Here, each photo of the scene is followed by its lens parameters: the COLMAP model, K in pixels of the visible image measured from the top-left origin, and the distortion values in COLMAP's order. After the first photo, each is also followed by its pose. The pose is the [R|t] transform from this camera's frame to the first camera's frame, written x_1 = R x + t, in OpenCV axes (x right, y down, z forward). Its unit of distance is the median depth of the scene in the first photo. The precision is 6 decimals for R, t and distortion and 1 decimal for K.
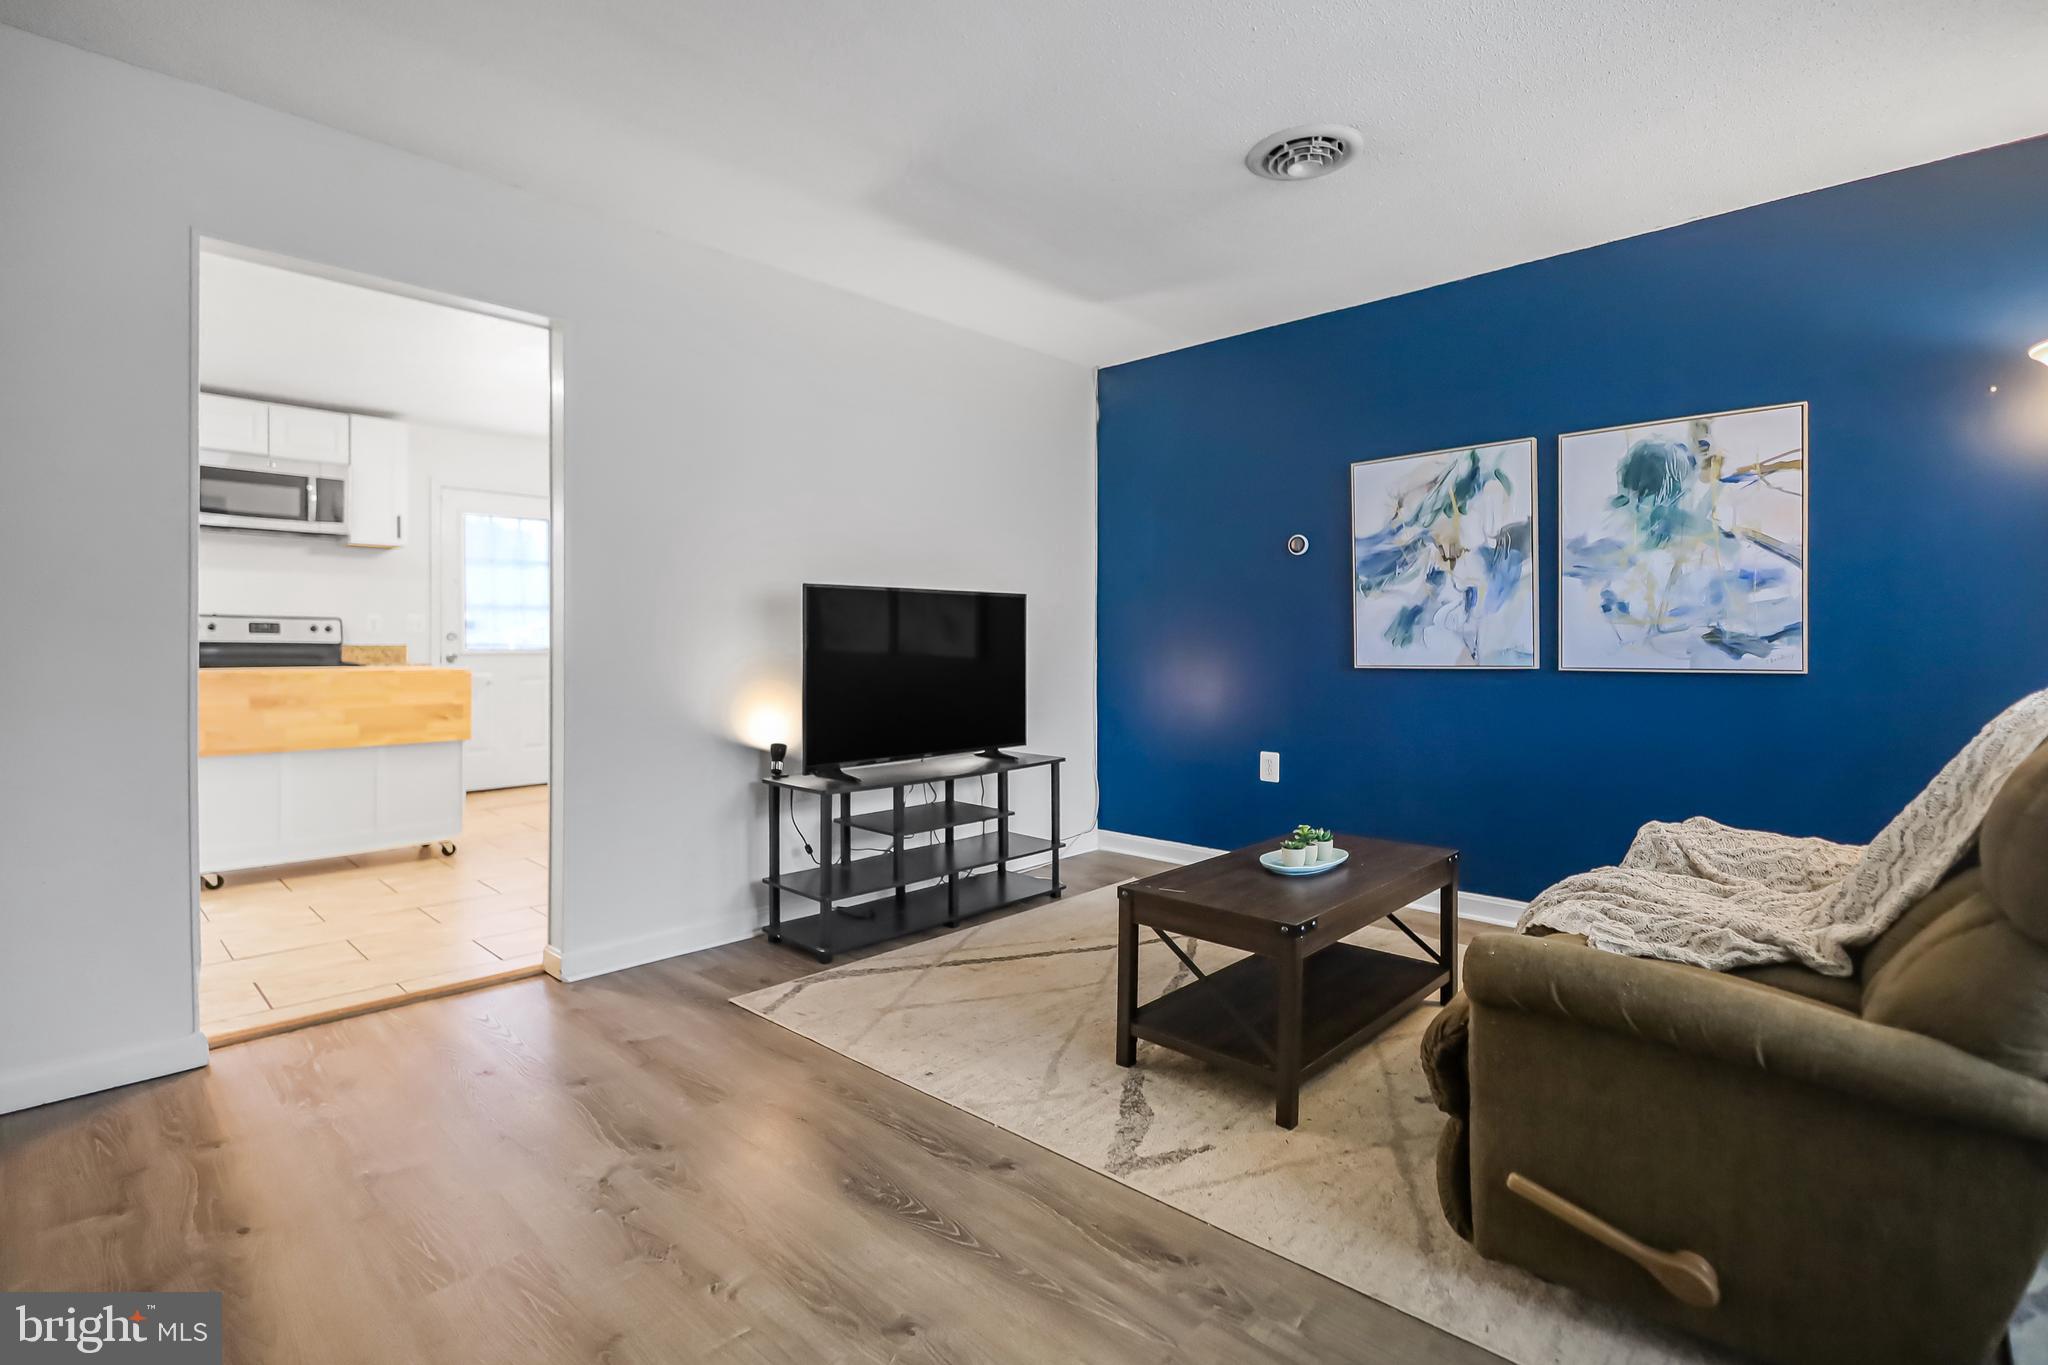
lens RADIAL K [[974.6, 0, 1011.7], [0, 974.6, 653.1], [0, 0, 1]] dist [-0.002737, 0.000315]
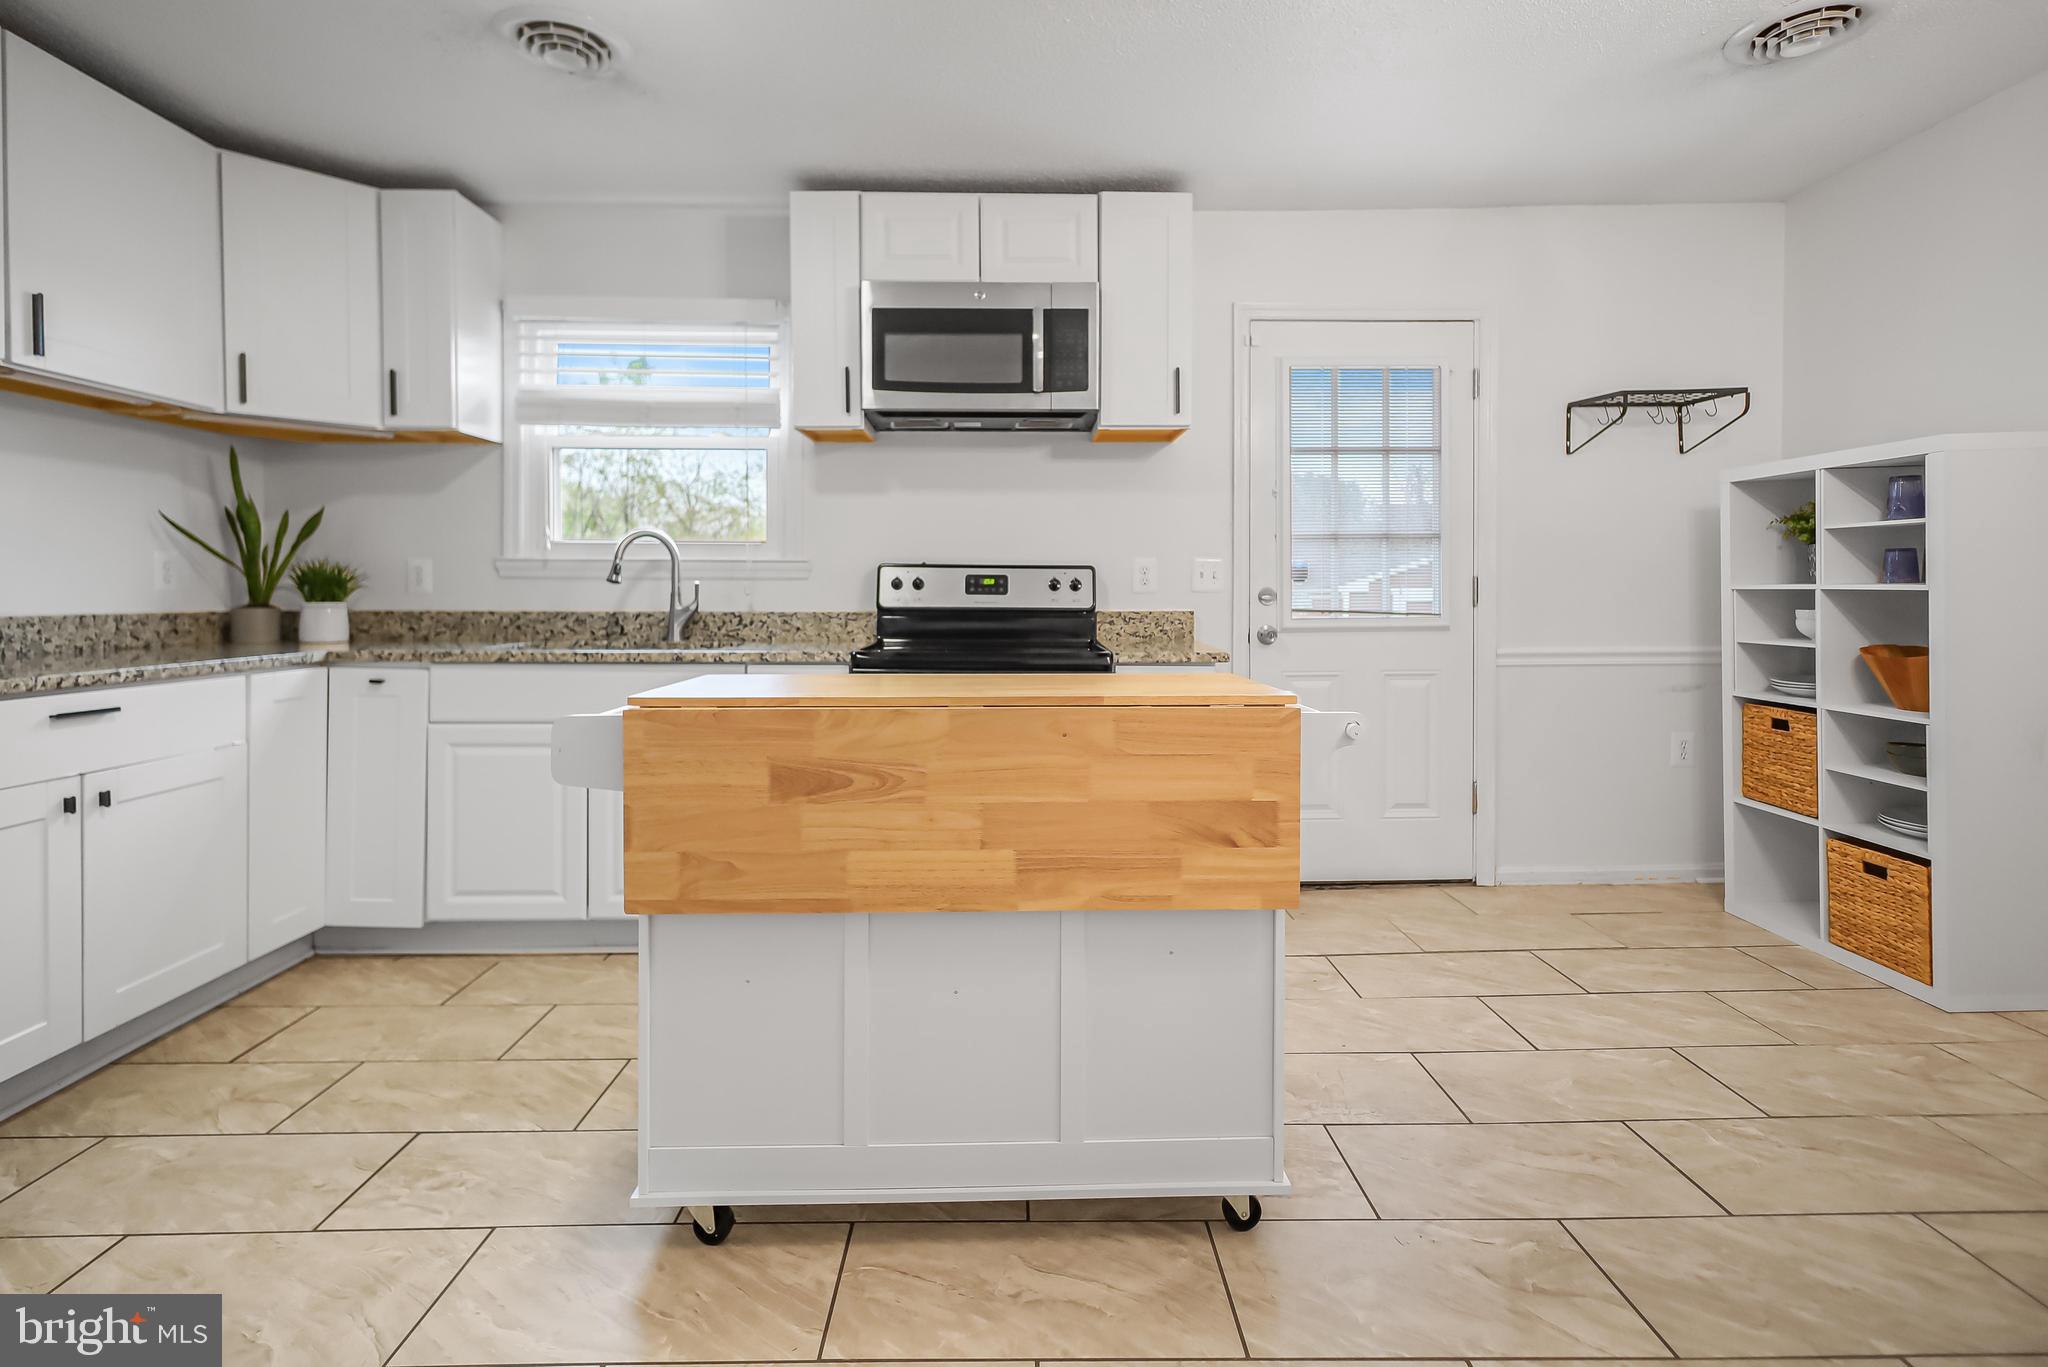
lens RADIAL K [[999.5, 0, 1013.8], [0, 999.5, 608.4], [0, 0, 1]] dist [0.010948, 0.001136]
pose [[0.707380, 0.003985, -0.706822, -0.316164], [-0.002023, 0.999991, 0.003613, -0.013255], [0.706831, -0.001126, 0.707382, 0.568993]]
